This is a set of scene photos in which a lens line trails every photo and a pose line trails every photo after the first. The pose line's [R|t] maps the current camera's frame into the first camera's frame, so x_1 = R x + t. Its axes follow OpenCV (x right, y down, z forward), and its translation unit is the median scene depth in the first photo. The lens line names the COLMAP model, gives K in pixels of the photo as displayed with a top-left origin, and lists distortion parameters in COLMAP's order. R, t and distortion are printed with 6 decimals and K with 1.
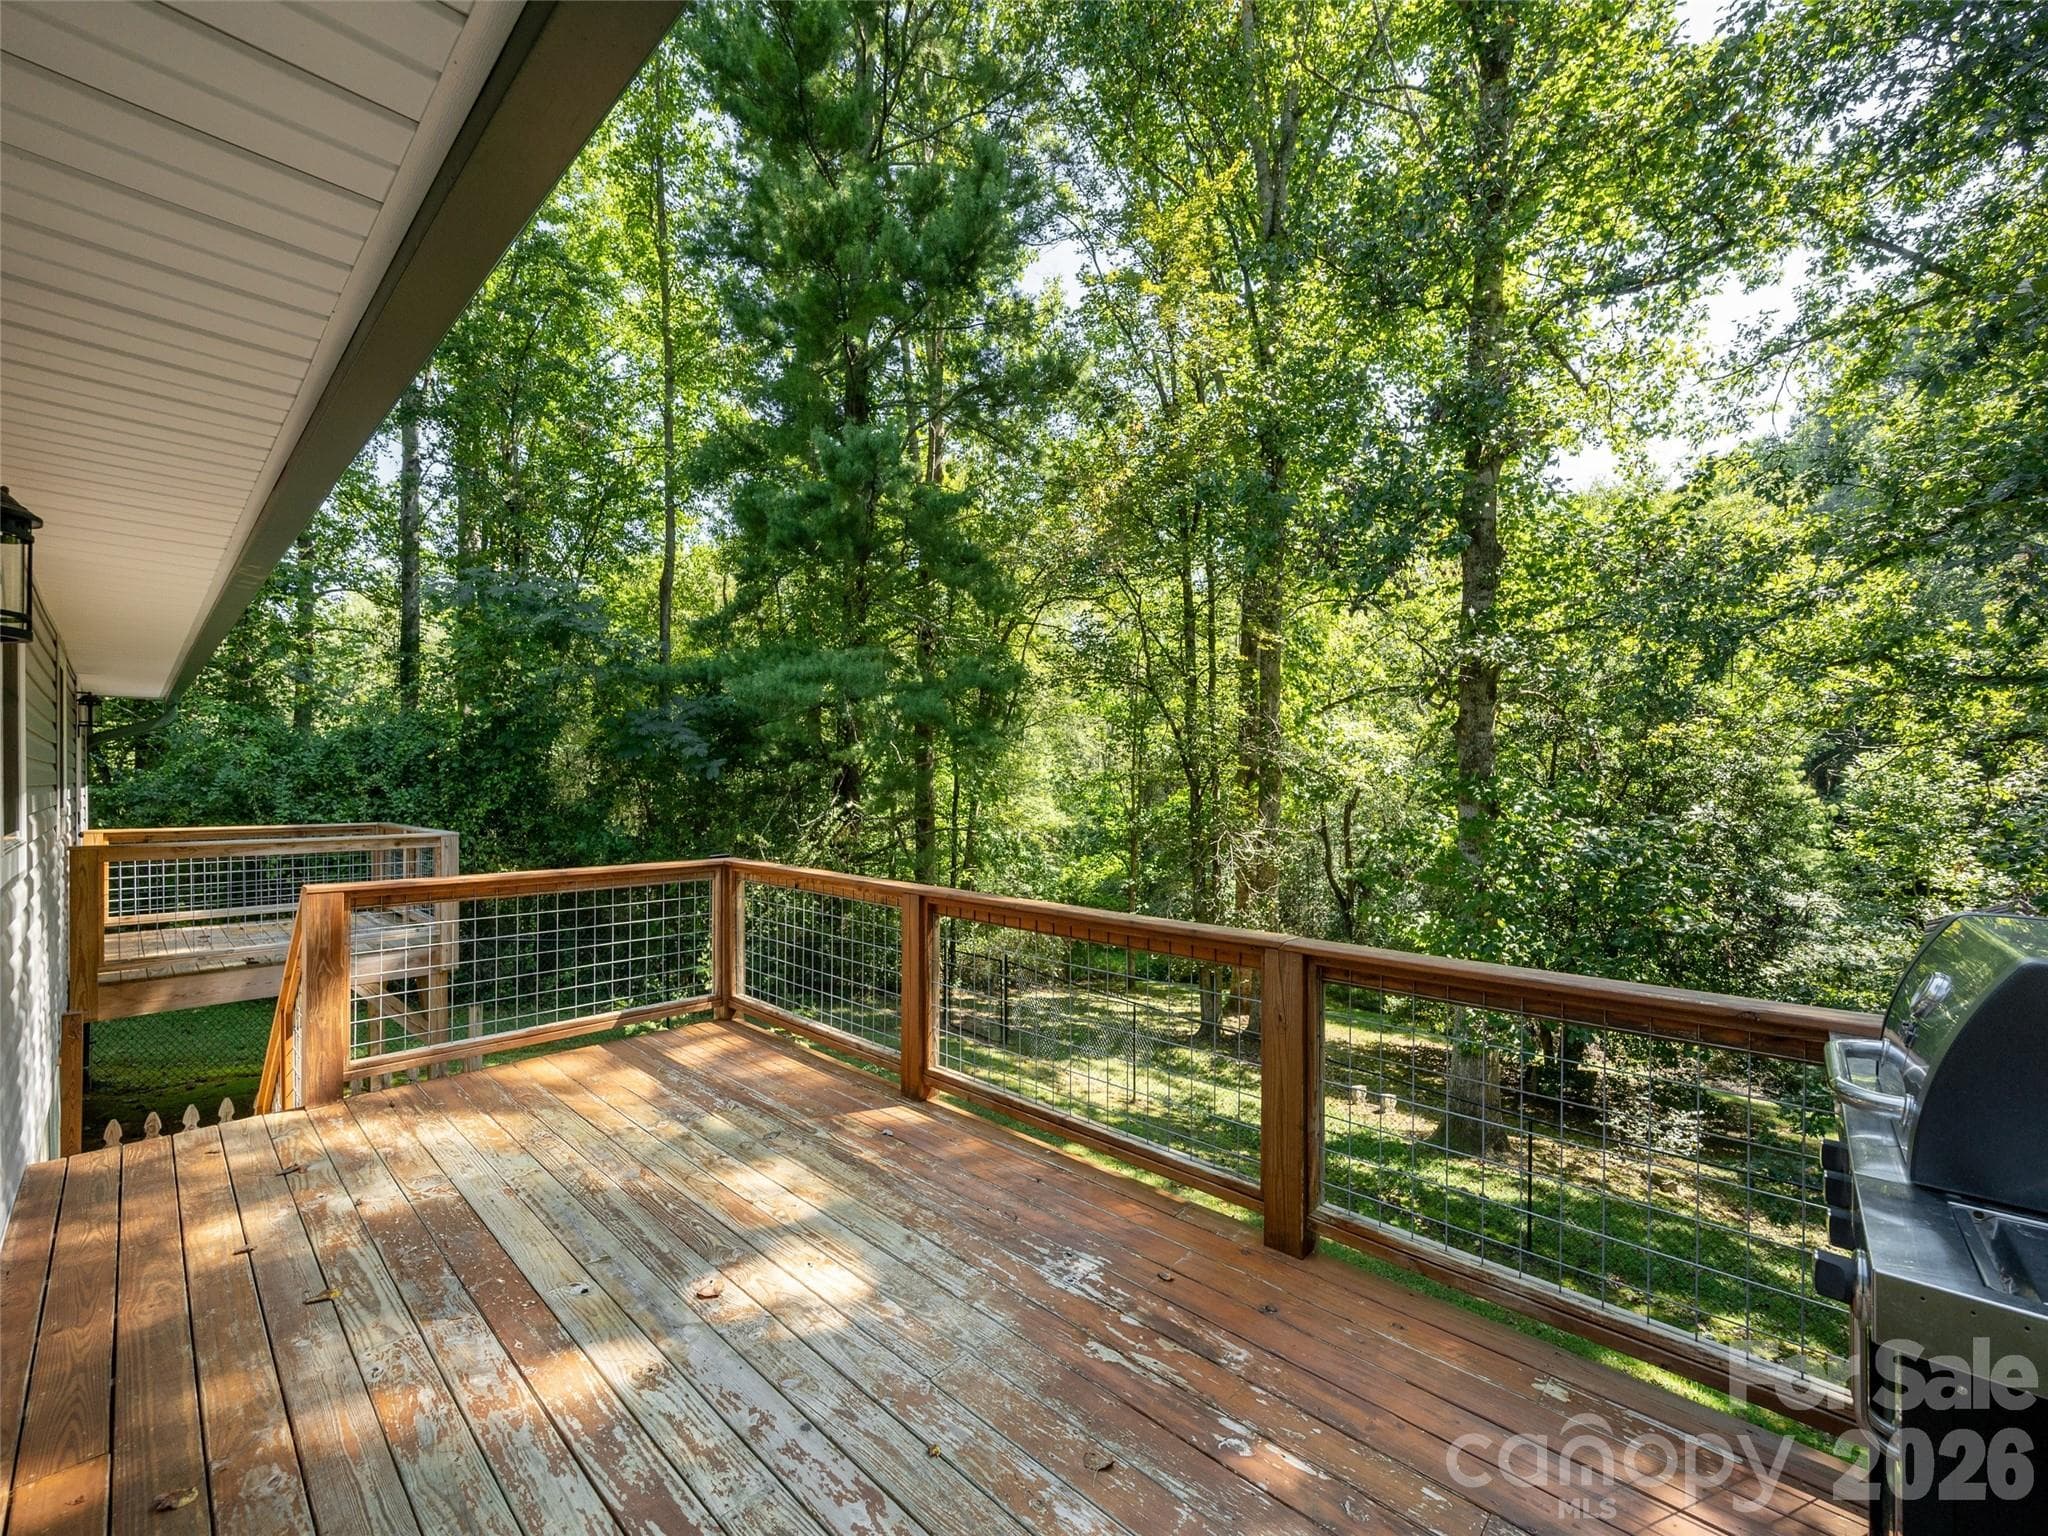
lens RADIAL K [[827.4, 0, 1053.2], [0, 827.4, 799.5], [0, 0, 1]] dist [-0.000913, -0.000131]
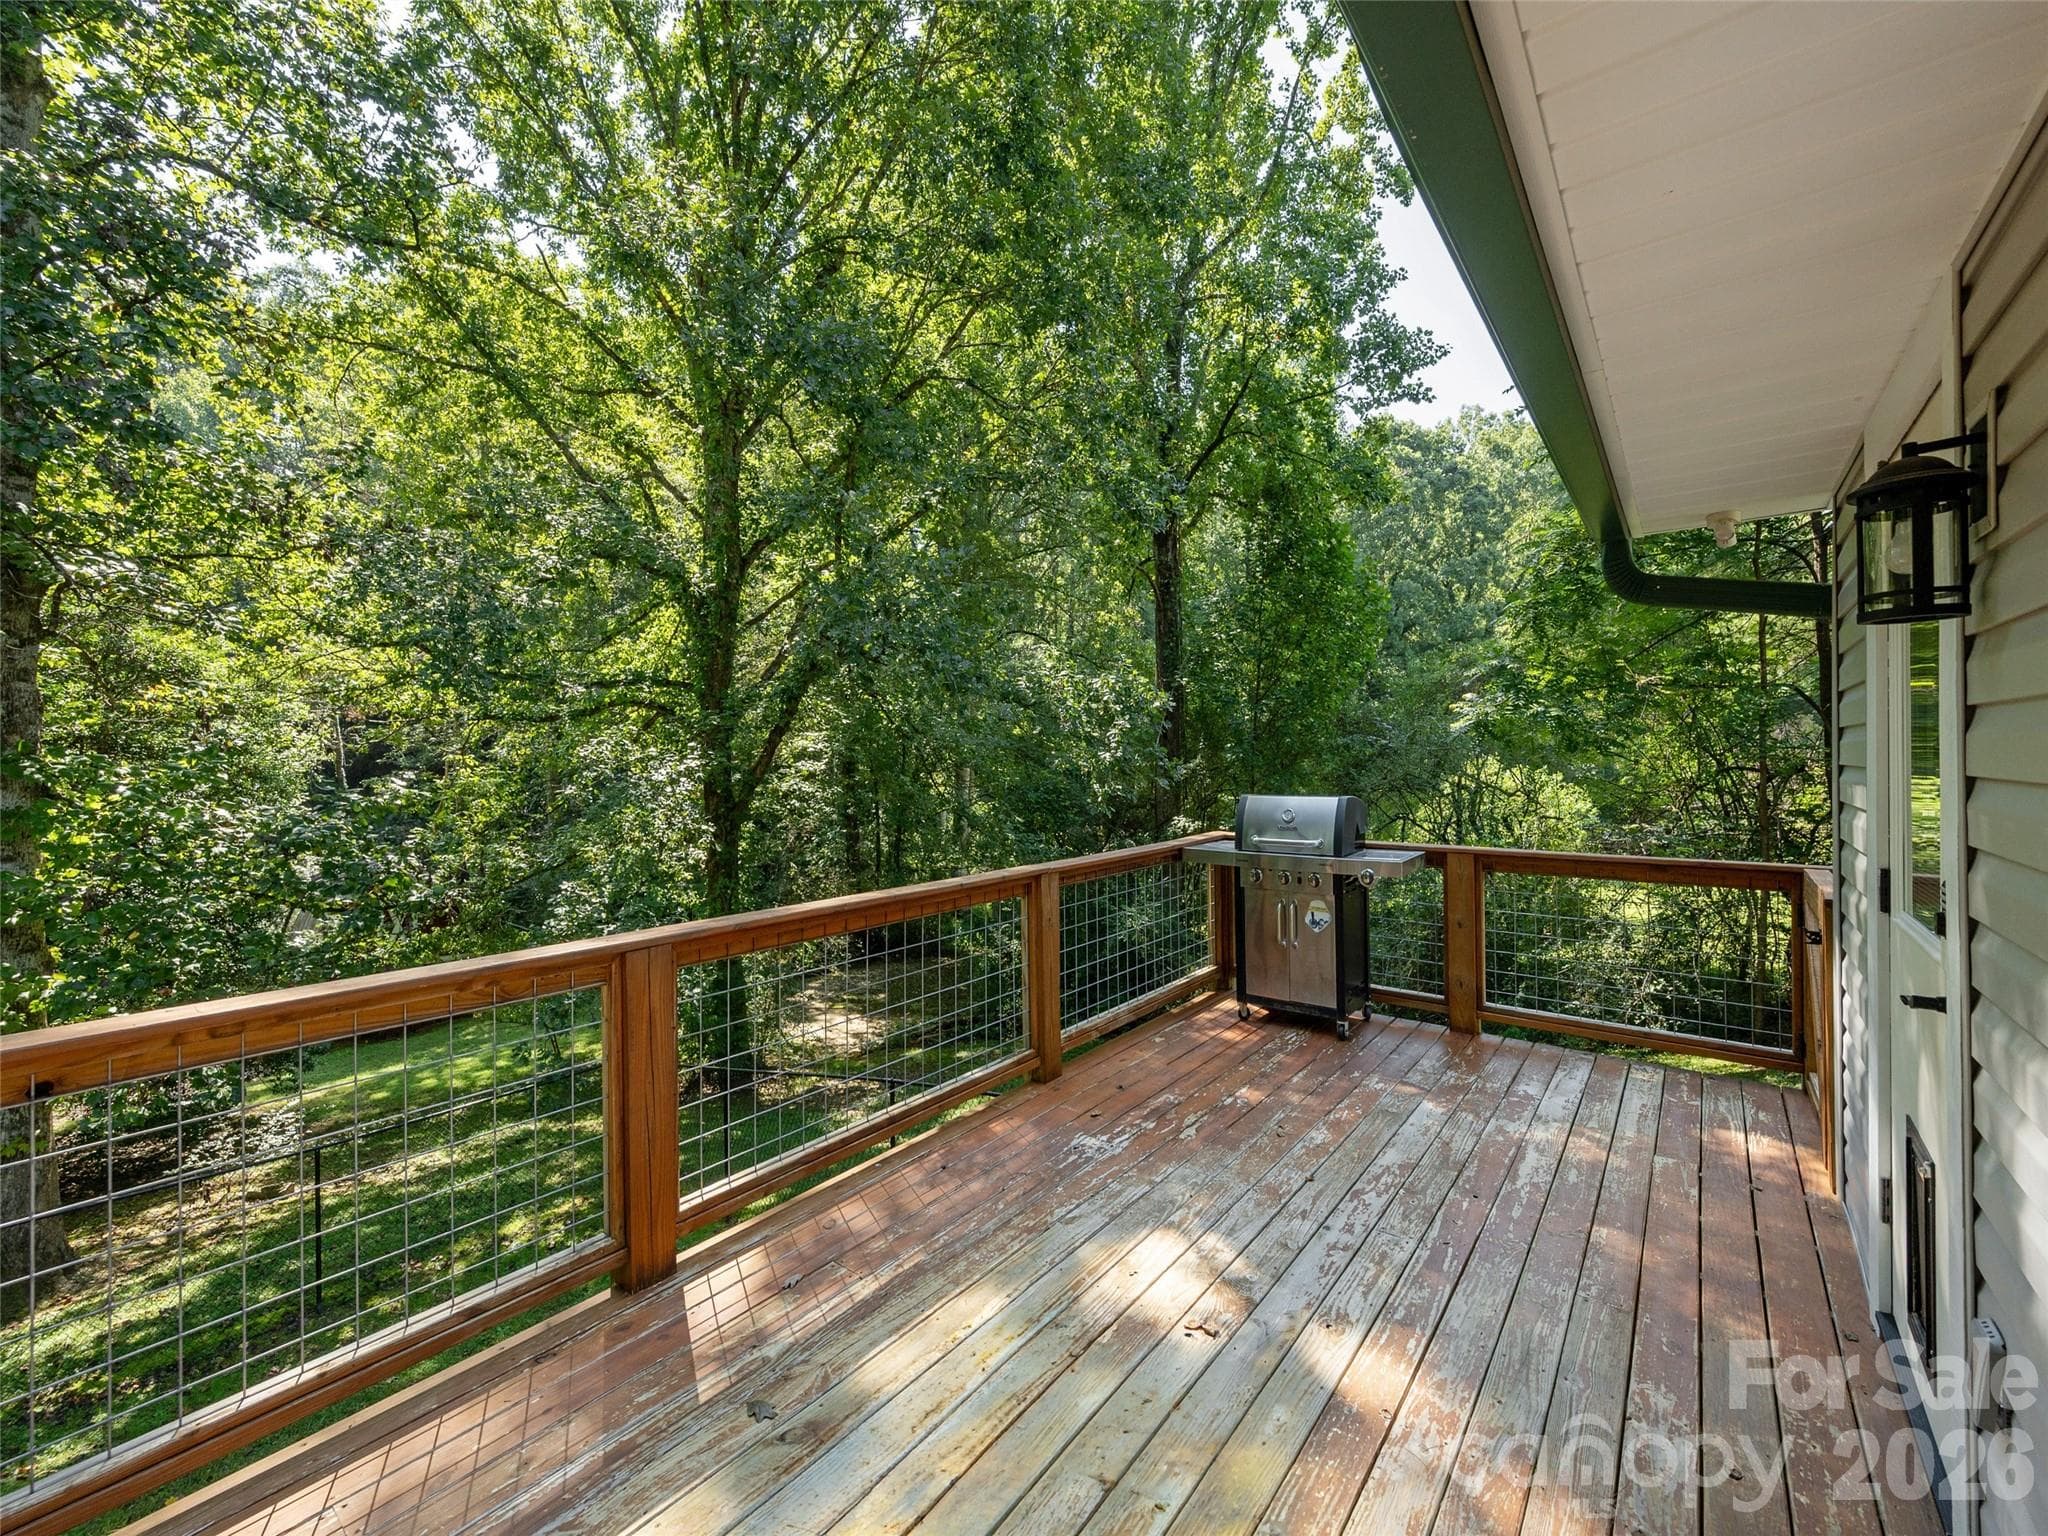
lens RADIAL K [[827.4, 0, 1038.5], [0, 827.4, 770.3], [0, 0, 1]] dist [-0.000913, -0.000131]
pose [[-0.057794, -0.025063, 0.998014, -0.422470], [0.024617, 0.999345, 0.026522, -0.013457], [-0.998025, 0.026101, -0.057139, 0.398946]]
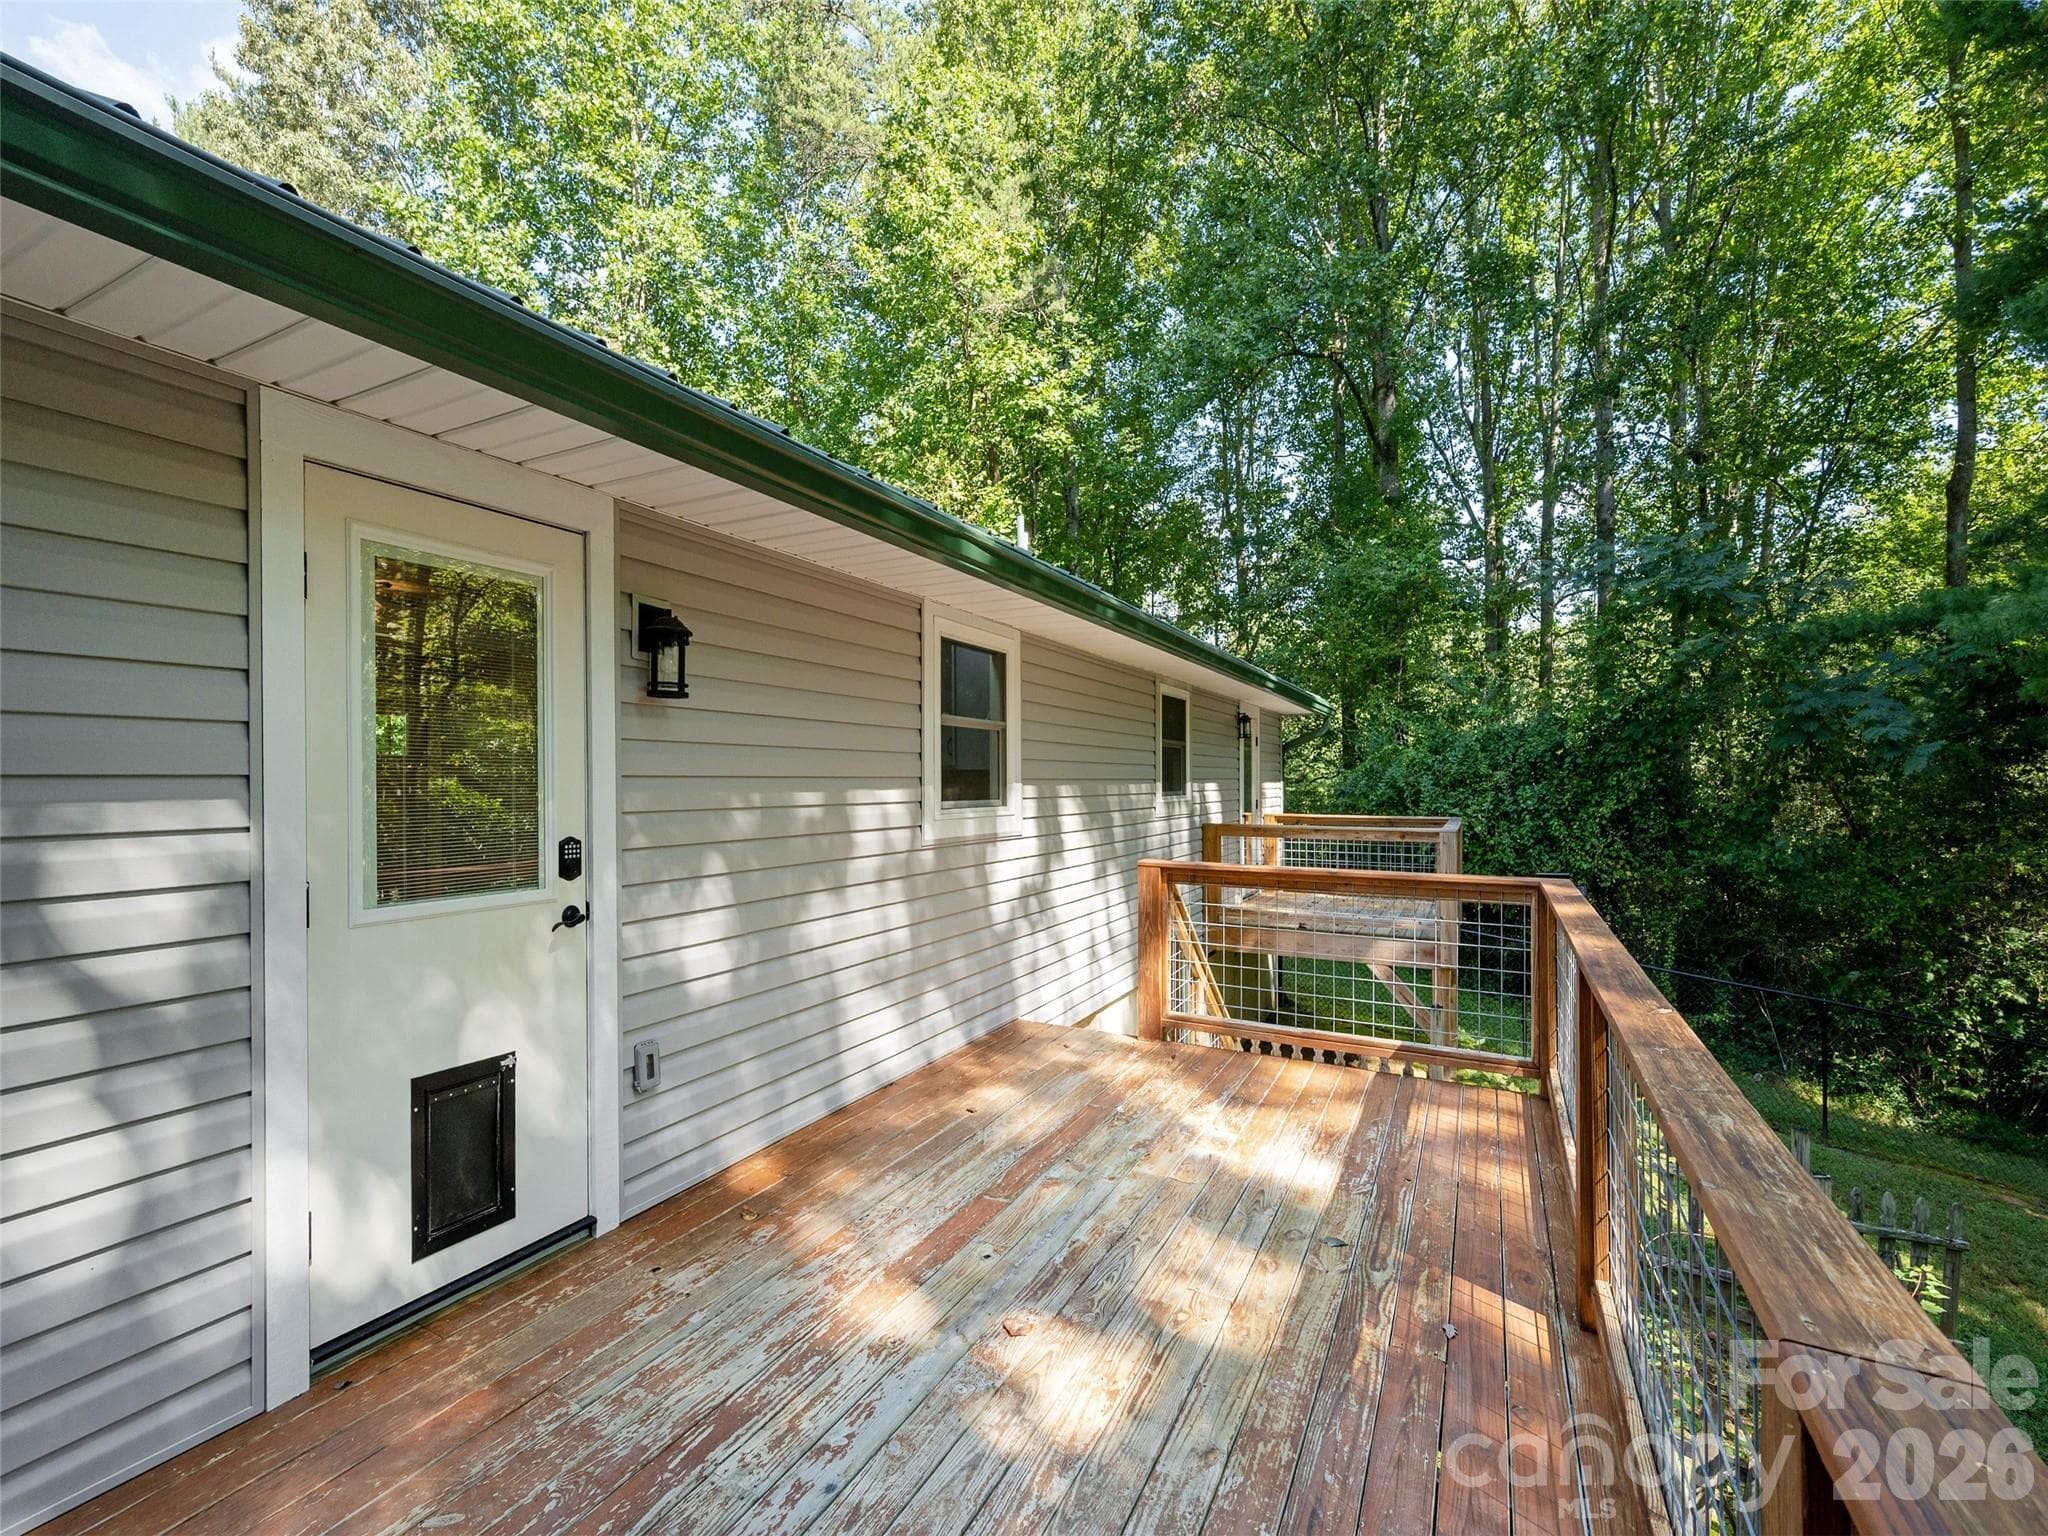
lens RADIAL K [[893.5, 0, 1040.5], [0, 893.5, 777.6], [0, 0, 1]] dist [0.006273, -0.000062]
pose [[0.258430, -0.002868, -0.966026, 0.184759], [-0.018910, 0.999789, -0.008027, -0.004638], [0.965845, 0.020342, 0.258321, 0.245955]]
